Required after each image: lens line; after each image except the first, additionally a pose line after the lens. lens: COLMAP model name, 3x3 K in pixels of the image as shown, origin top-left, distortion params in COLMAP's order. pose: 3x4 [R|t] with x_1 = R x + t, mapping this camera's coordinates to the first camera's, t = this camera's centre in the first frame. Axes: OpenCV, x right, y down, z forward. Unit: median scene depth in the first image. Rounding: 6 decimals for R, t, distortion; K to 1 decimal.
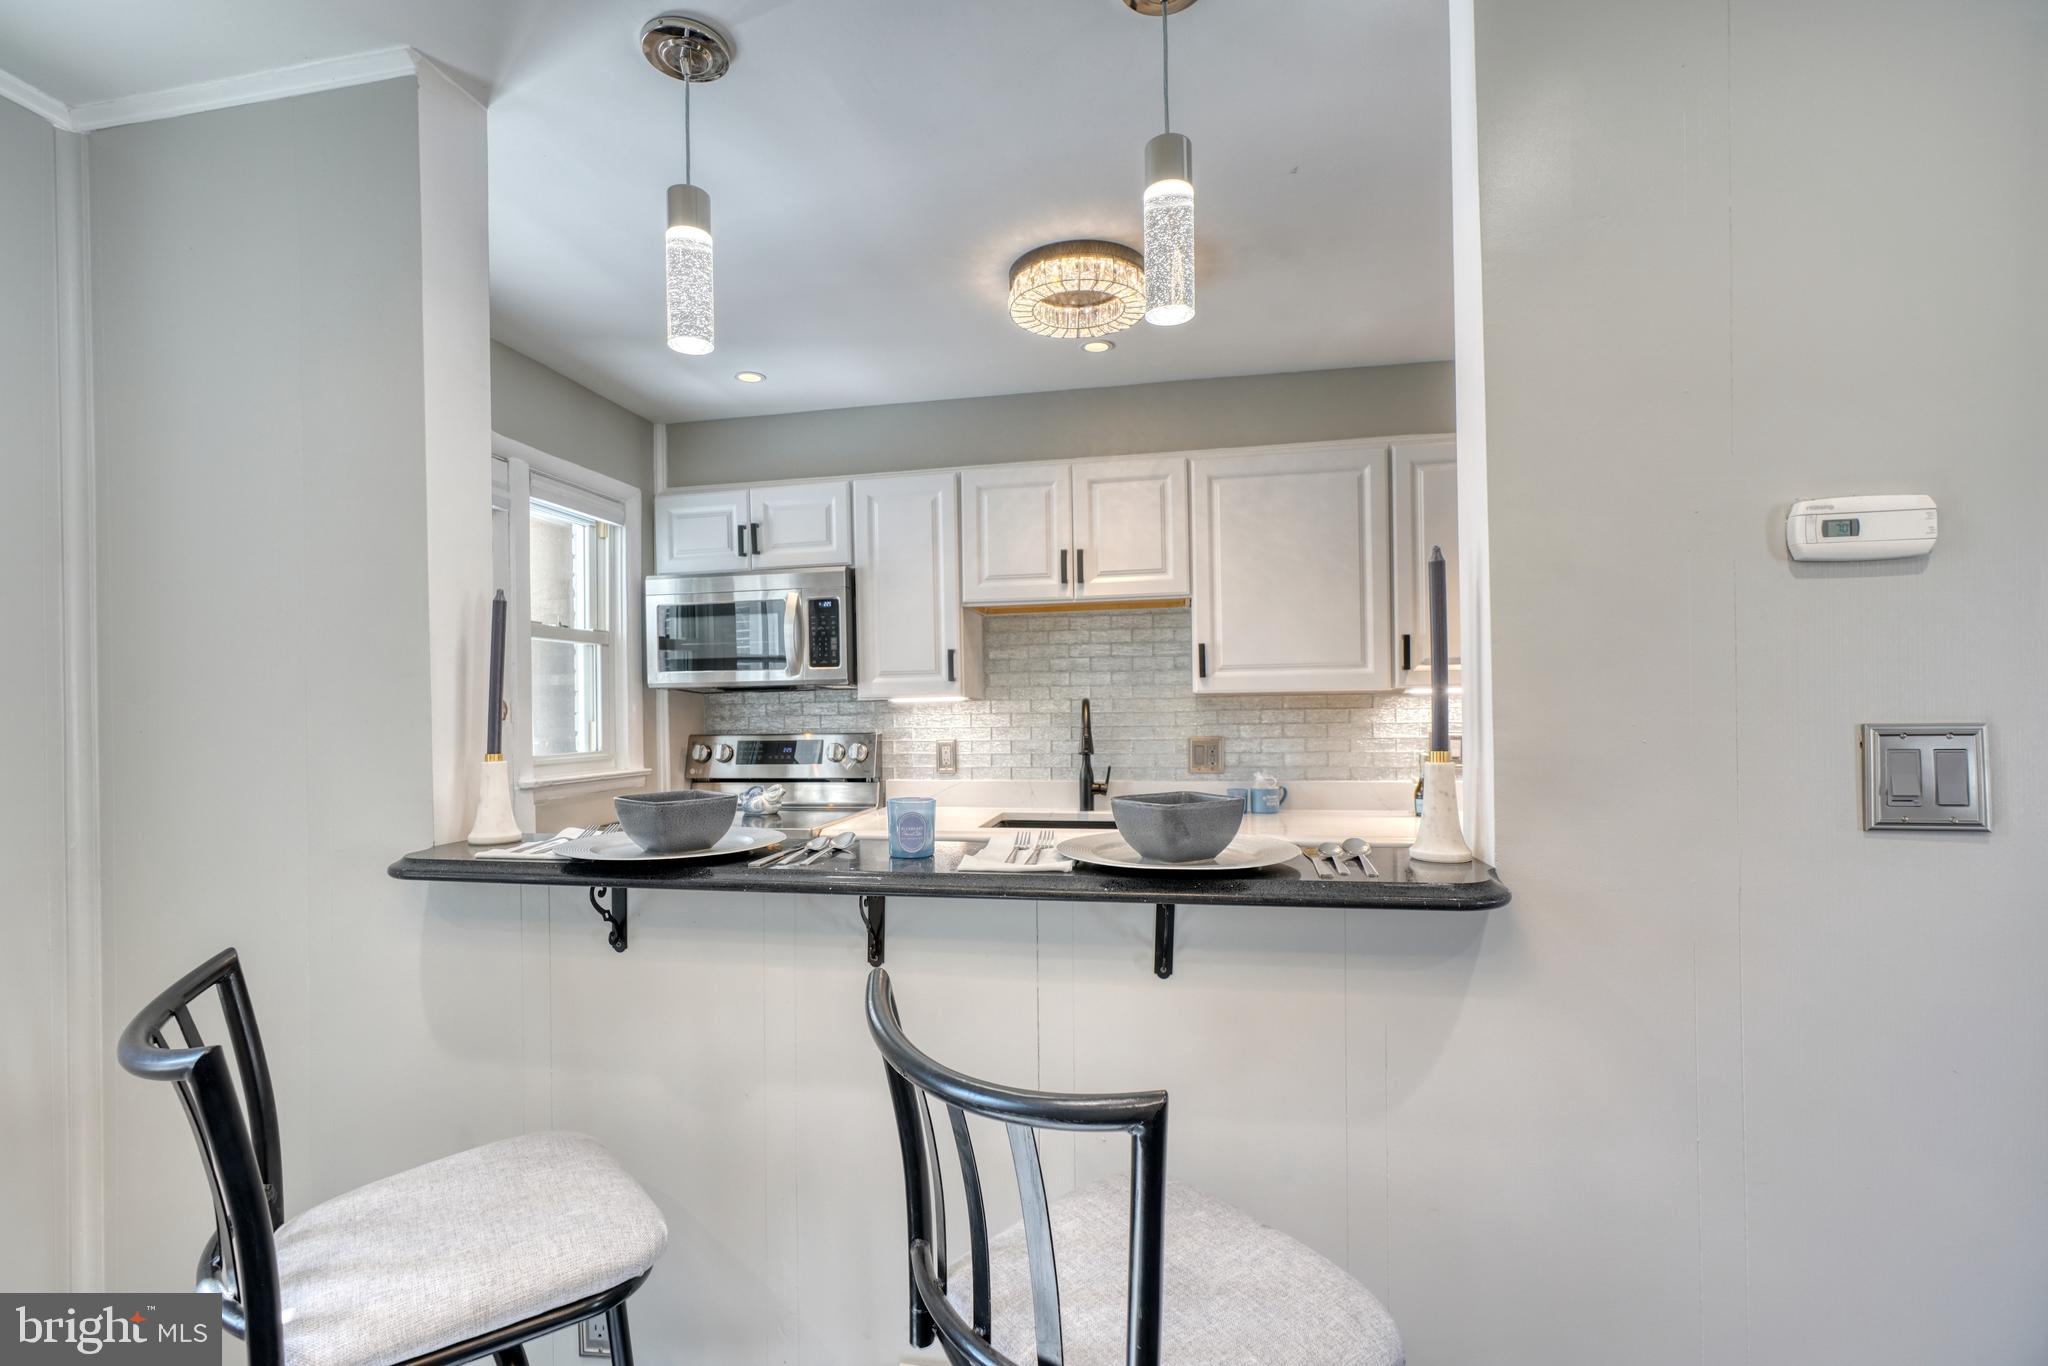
lens RADIAL K [[921.0, 0, 1005.7], [0, 921.0, 714.0], [0, 0, 1]] dist [-0.007262, 0.001280]
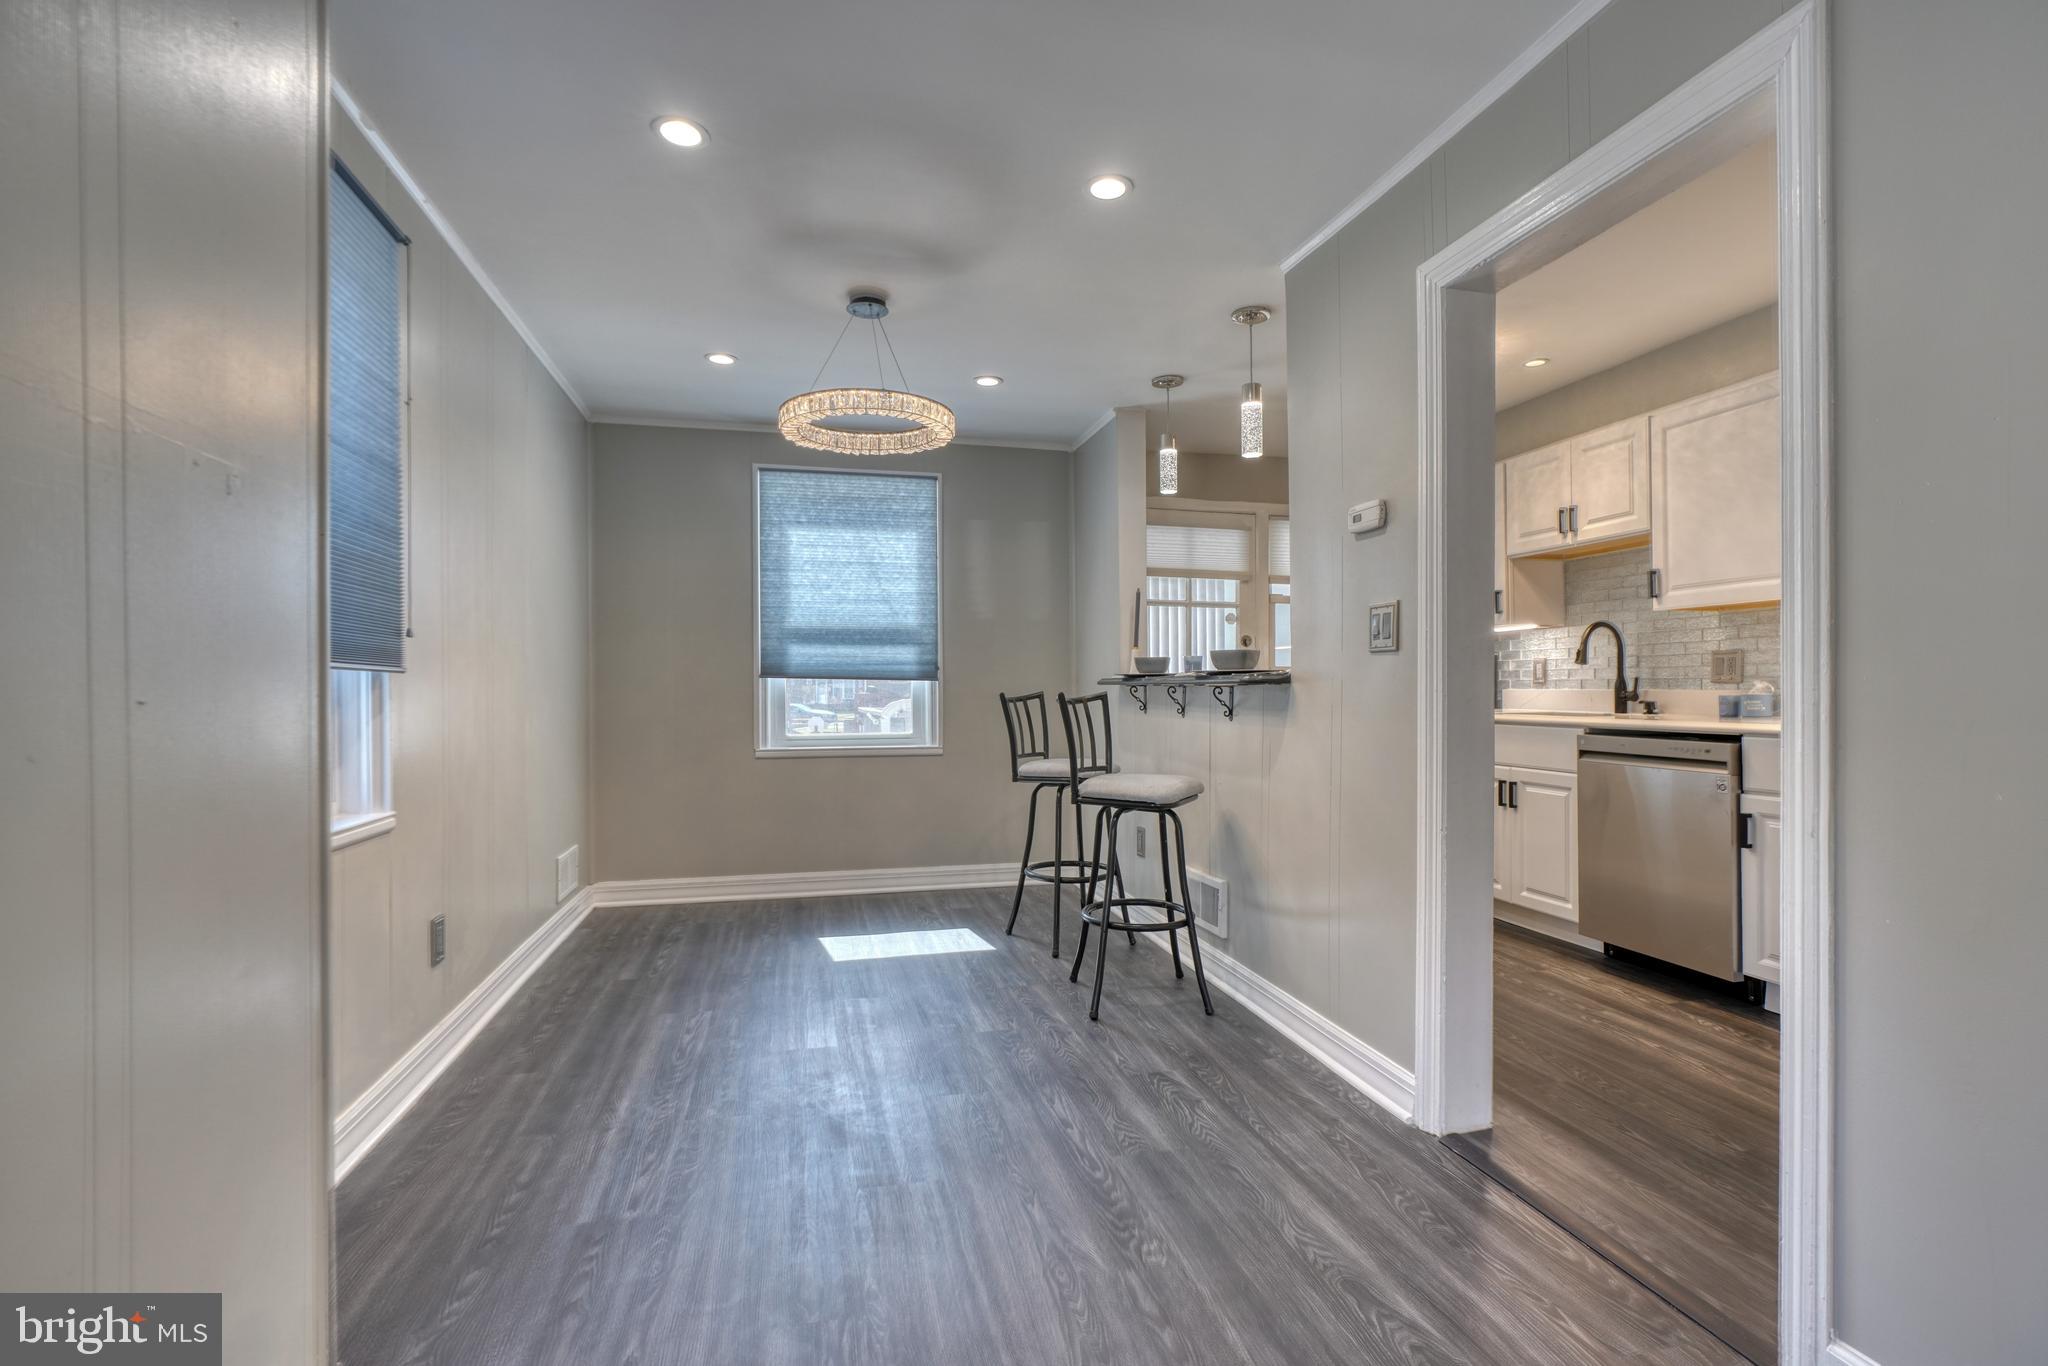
lens RADIAL K [[921.0, 0, 1021.2], [0, 921.0, 689.1], [0, 0, 1]] dist [-0.007262, 0.001280]
pose [[0.417461, 0.015101, -0.908569, 0.914878], [-0.008105, 0.999884, 0.012894, 0.067887], [0.908659, 0.001982, 0.417535, -0.242759]]
